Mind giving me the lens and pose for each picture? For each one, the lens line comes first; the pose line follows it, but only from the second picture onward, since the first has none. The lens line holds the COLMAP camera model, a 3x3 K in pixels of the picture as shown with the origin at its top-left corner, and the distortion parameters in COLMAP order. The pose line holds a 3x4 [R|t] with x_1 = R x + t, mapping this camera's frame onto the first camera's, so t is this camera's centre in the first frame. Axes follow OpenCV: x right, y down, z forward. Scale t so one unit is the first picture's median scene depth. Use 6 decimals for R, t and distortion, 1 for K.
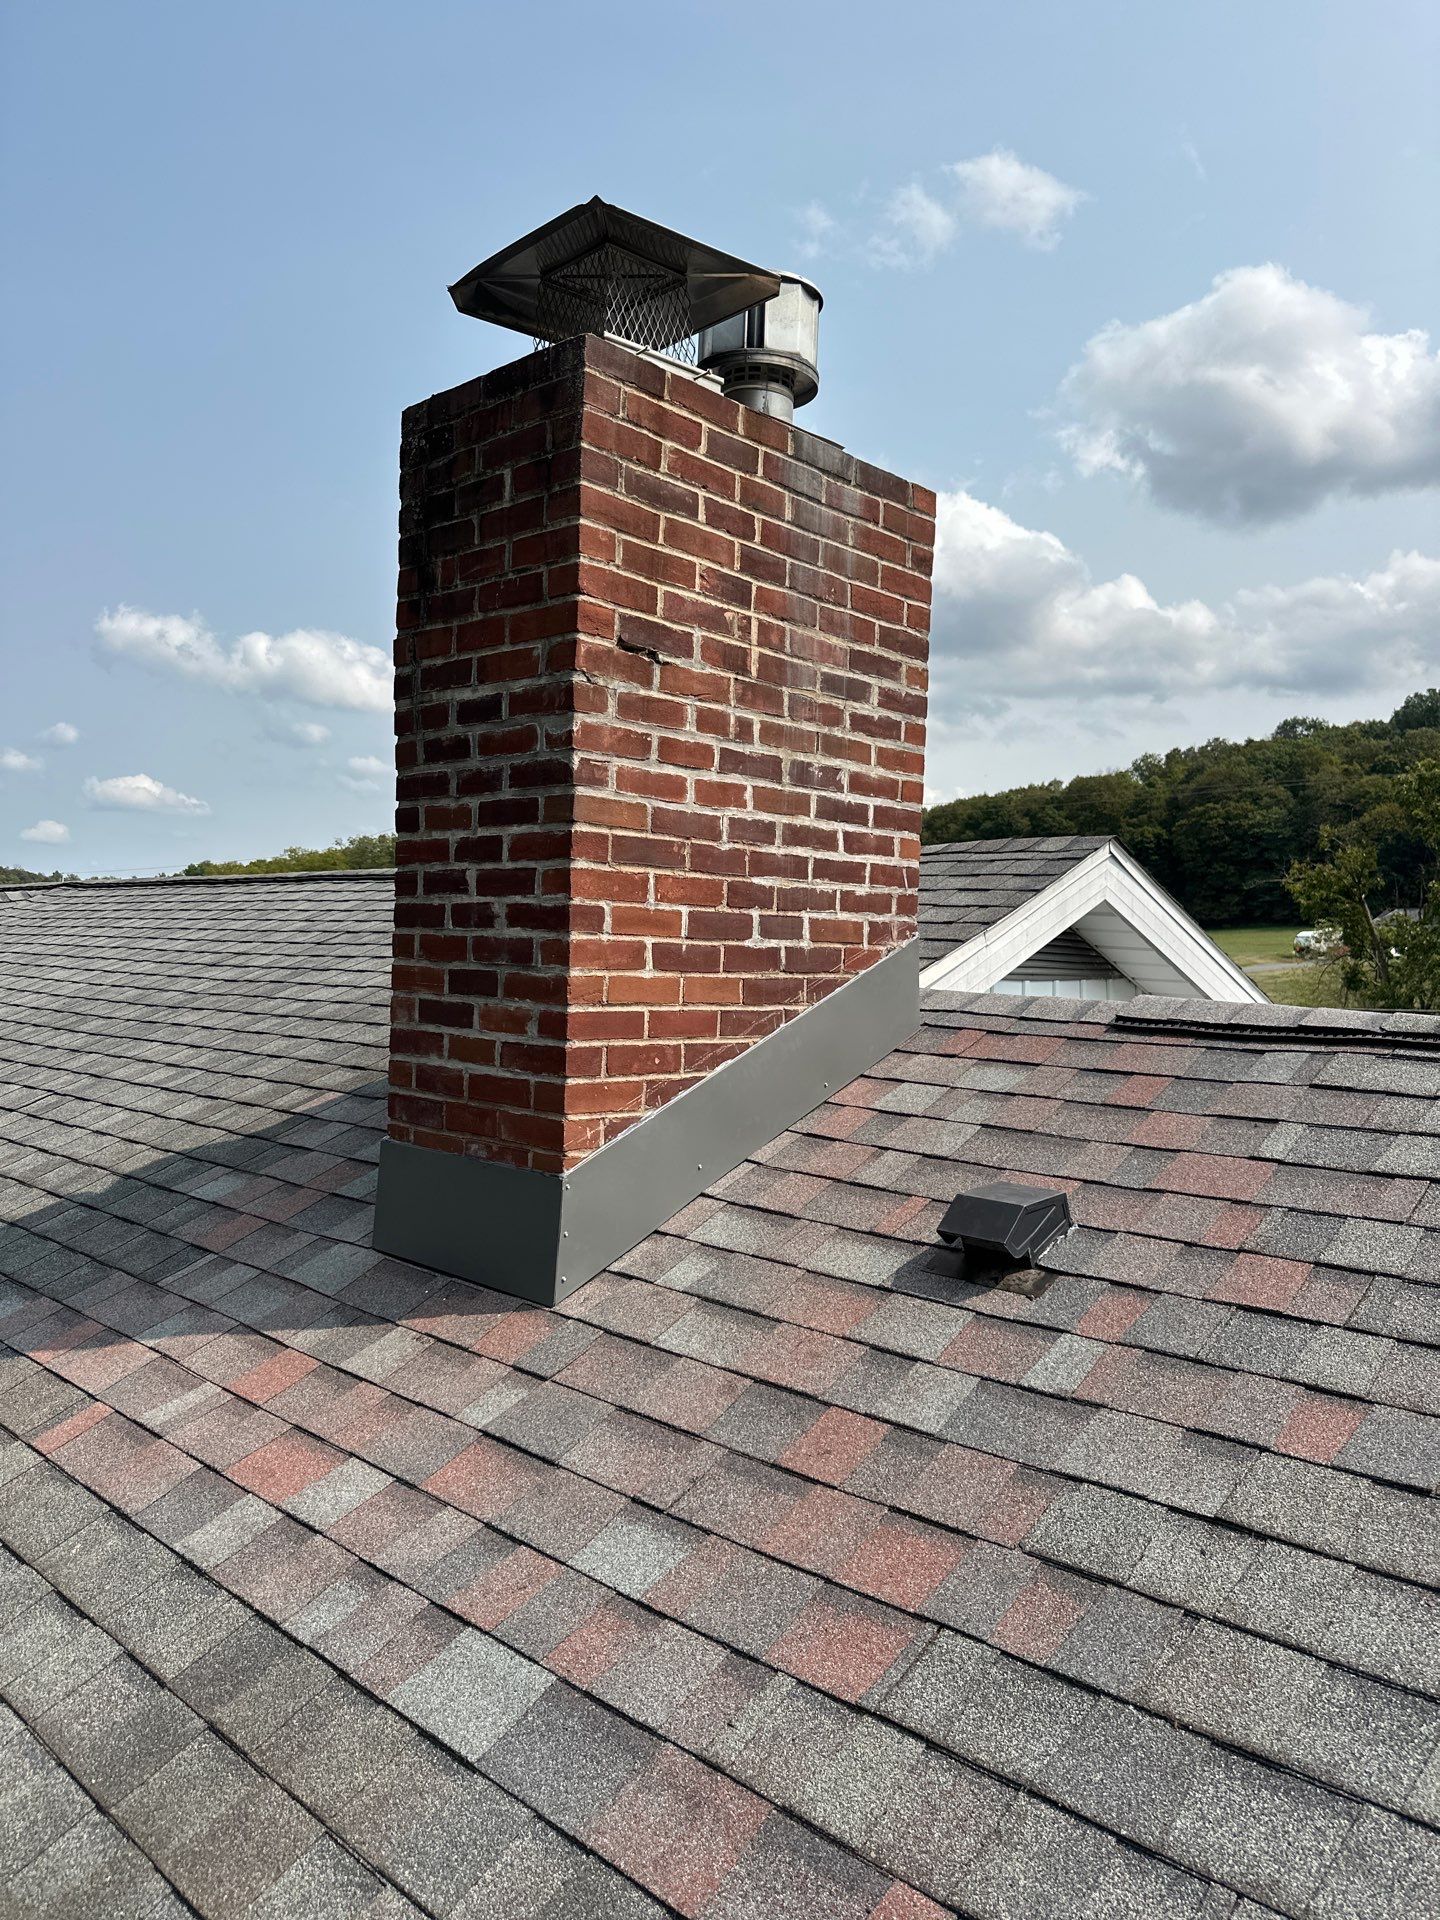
lens RADIAL K [[1351.4, 0, 733.4], [0, 1351.4, 958.5], [0, 0, 1]] dist [0.143806, -0.294383]
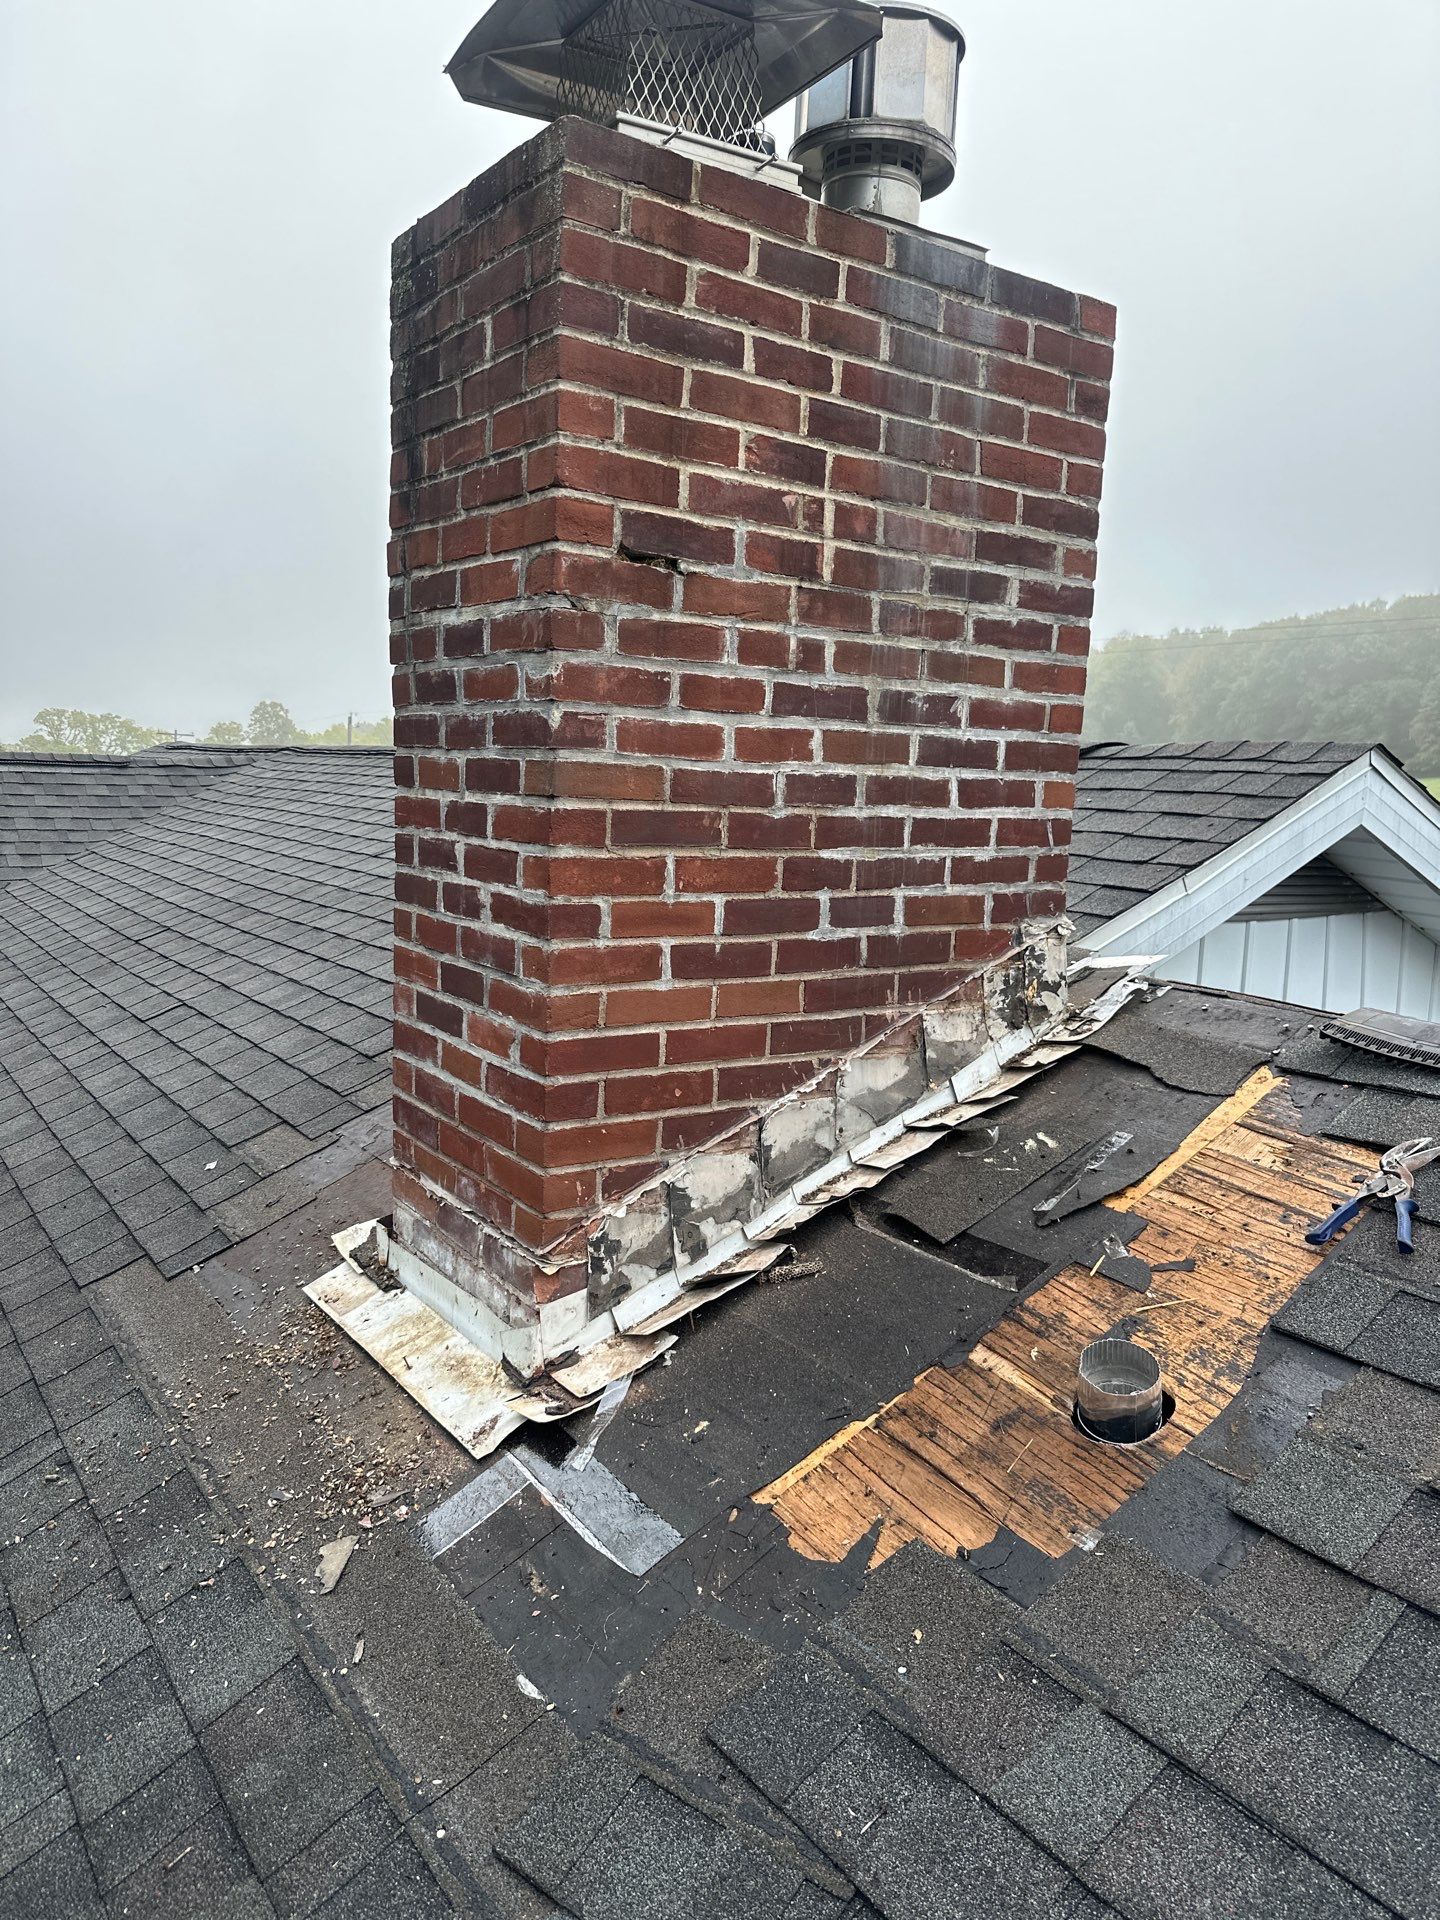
lens RADIAL K [[1341.8, 0, 702.7], [0, 1341.8, 960.8], [0, 0, 1]] dist [0.169852, -0.382522]
pose [[0.976935, 0.036152, -0.210456, 0.114840], [-0.010565, 0.992541, 0.121453, -0.091927], [0.213277, -0.116429, 0.970030, 0.240263]]
